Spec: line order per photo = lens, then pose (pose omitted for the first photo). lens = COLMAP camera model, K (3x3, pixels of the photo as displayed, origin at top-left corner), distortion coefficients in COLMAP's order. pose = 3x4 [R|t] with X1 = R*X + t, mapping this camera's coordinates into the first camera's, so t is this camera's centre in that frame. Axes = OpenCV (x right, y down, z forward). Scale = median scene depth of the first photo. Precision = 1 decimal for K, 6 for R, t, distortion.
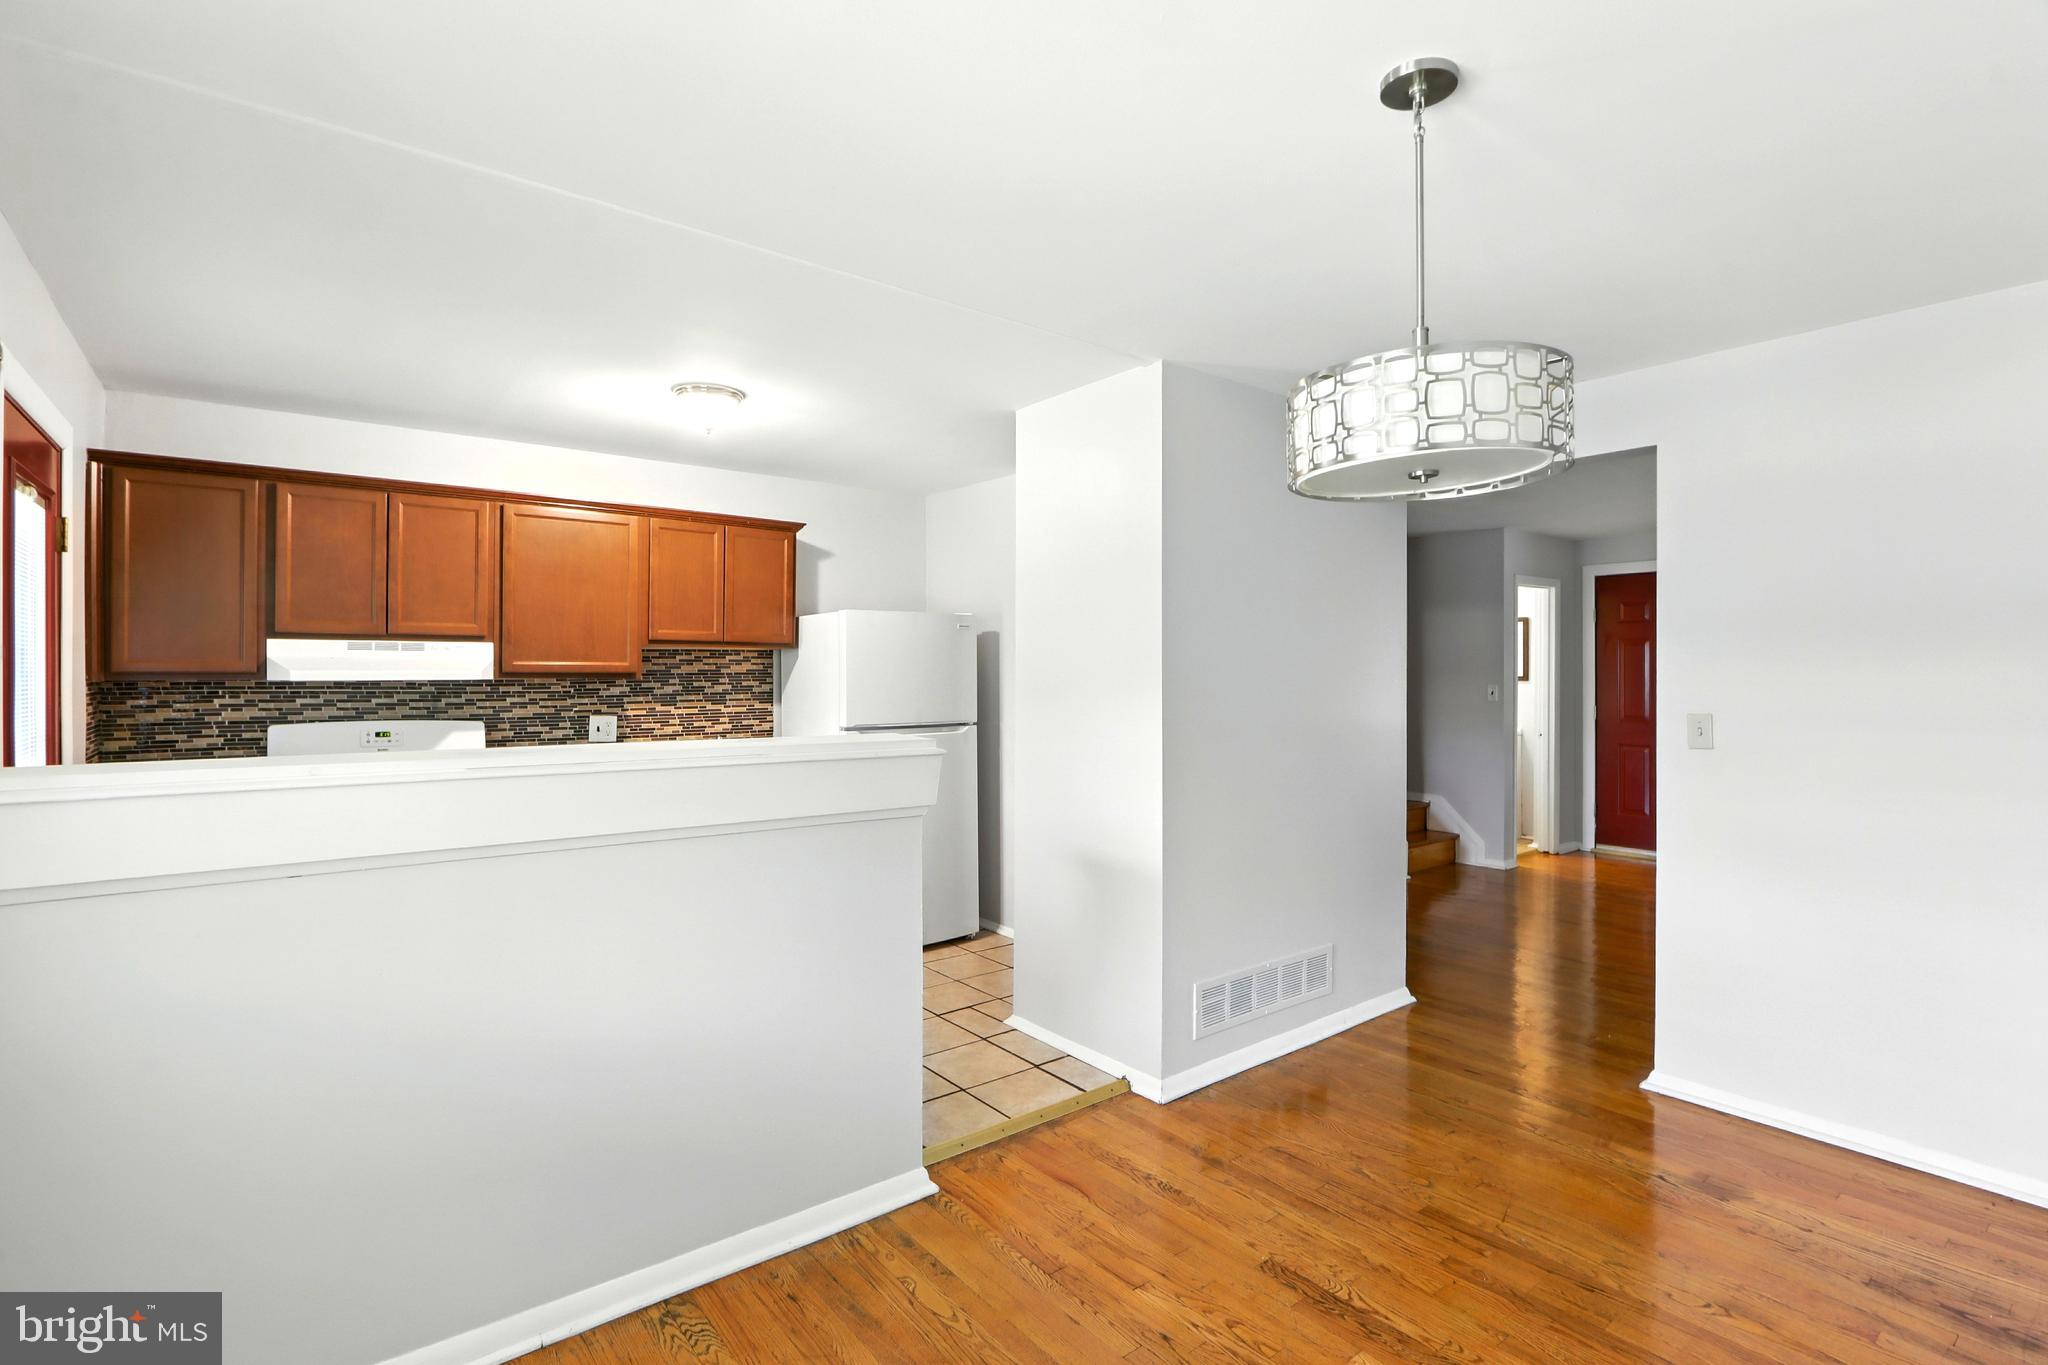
lens RADIAL K [[955.0, 0, 1004.3], [0, 955.0, 669.6], [0, 0, 1]] dist [-0.019942, 0.001788]
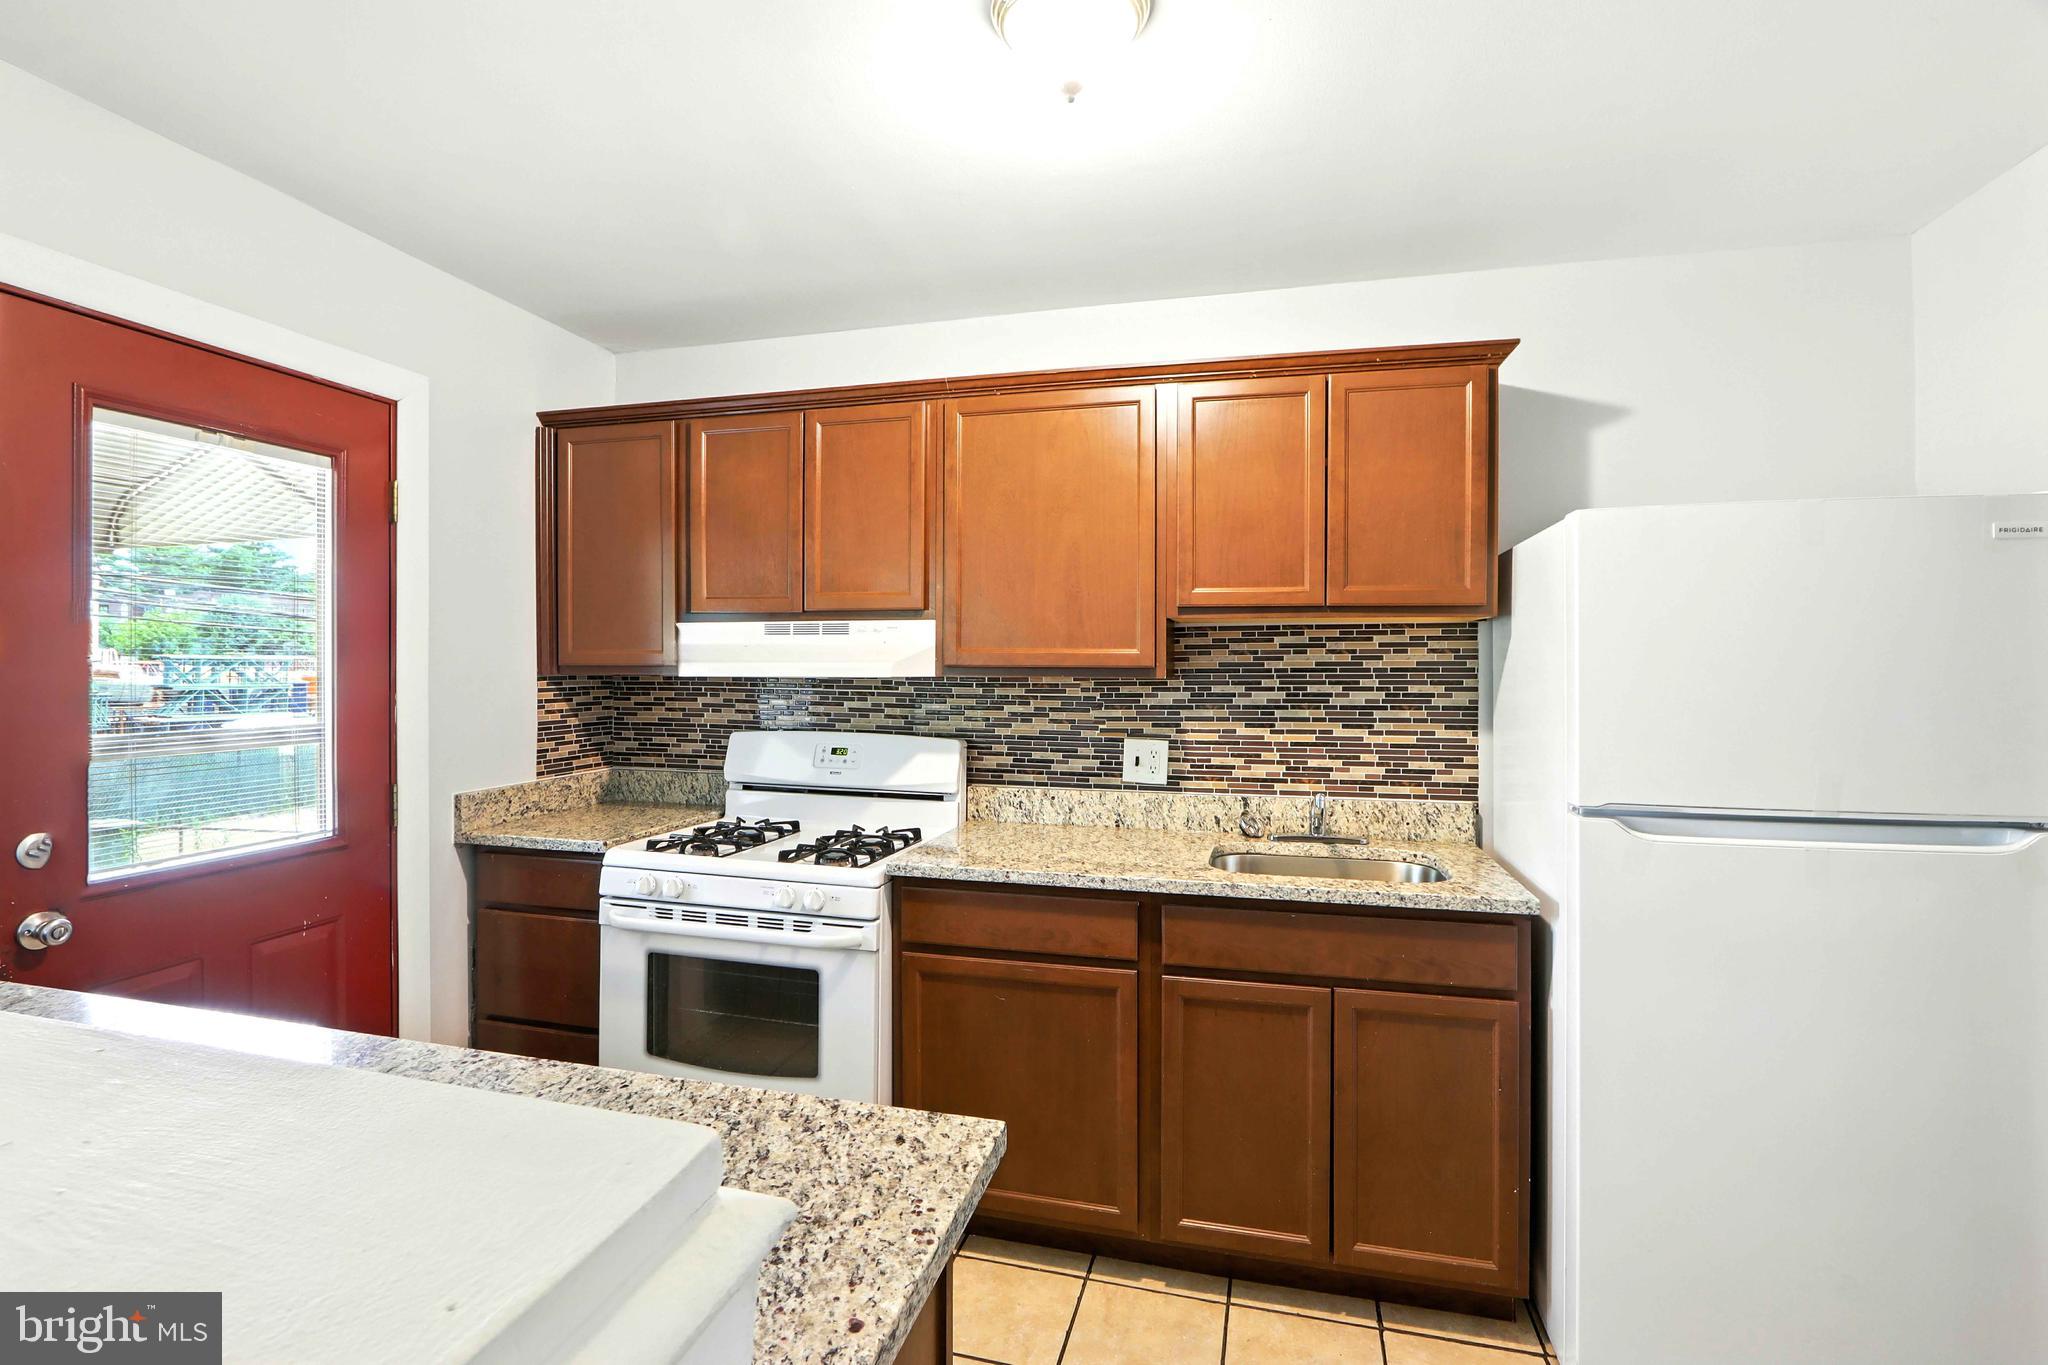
lens RADIAL K [[955.0, 0, 1004.3], [0, 955.0, 669.6], [0, 0, 1]] dist [-0.019942, 0.001788]
pose [[0.597286, 0.003911, -0.802019, 0.005360], [-0.000323, 0.999989, 0.004636, 0.001892], [0.802028, -0.002510, 0.597281, 0.566935]]
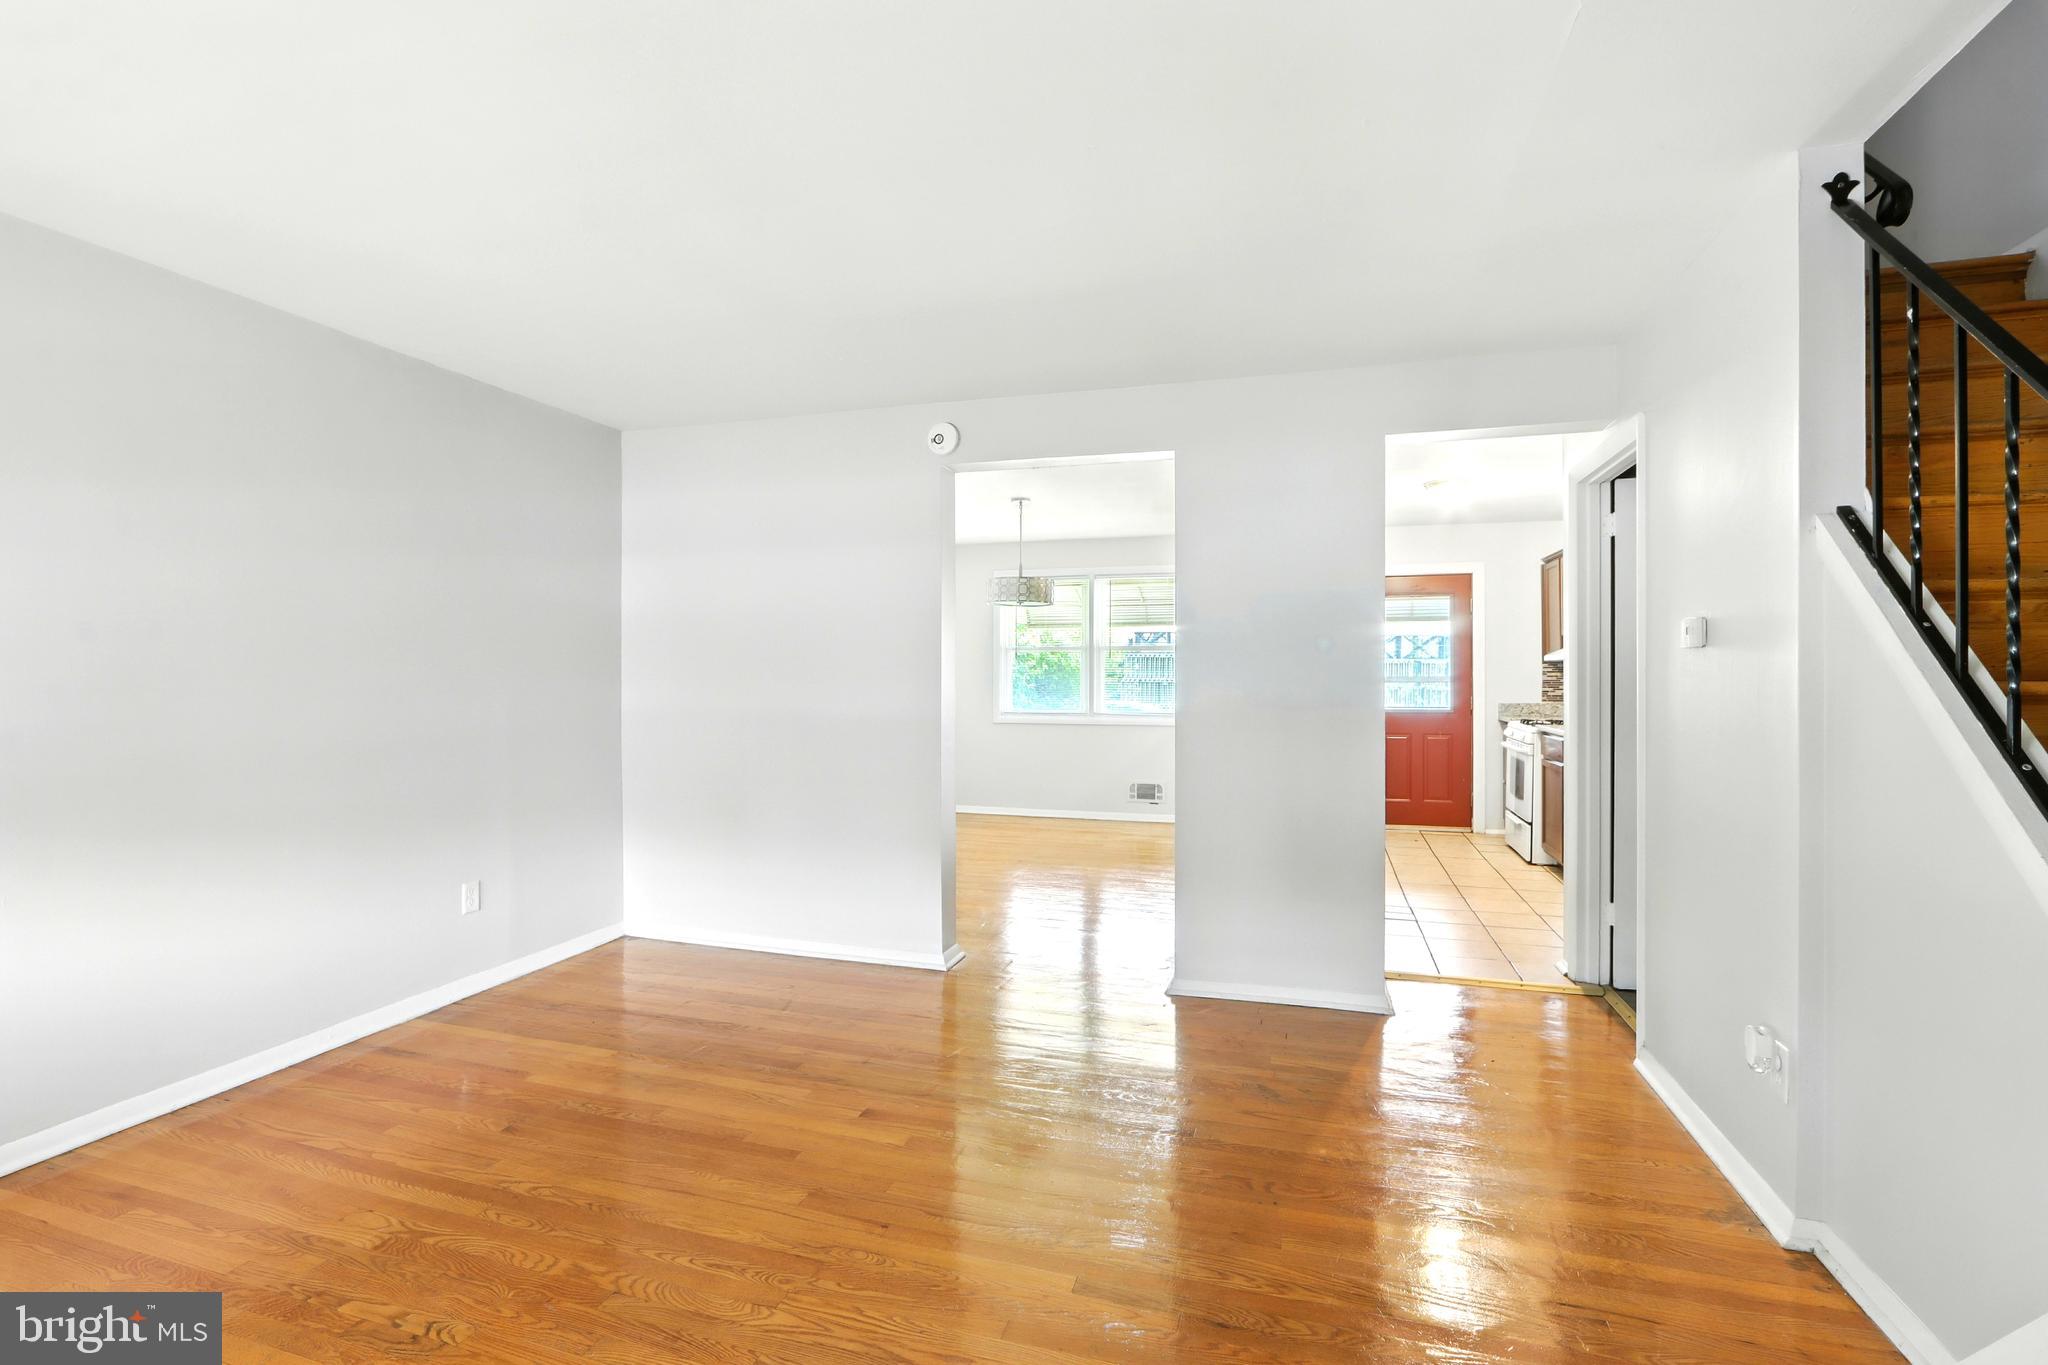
lens RADIAL K [[955.0, 0, 1004.3], [0, 955.0, 669.6], [0, 0, 1]] dist [-0.019942, 0.001788]
pose [[-0.824153, -0.004186, -0.566352, 0.965368], [-0.000826, 0.999981, -0.006189, 0.032576], [0.566367, -0.004632, -0.824140, 1.492652]]
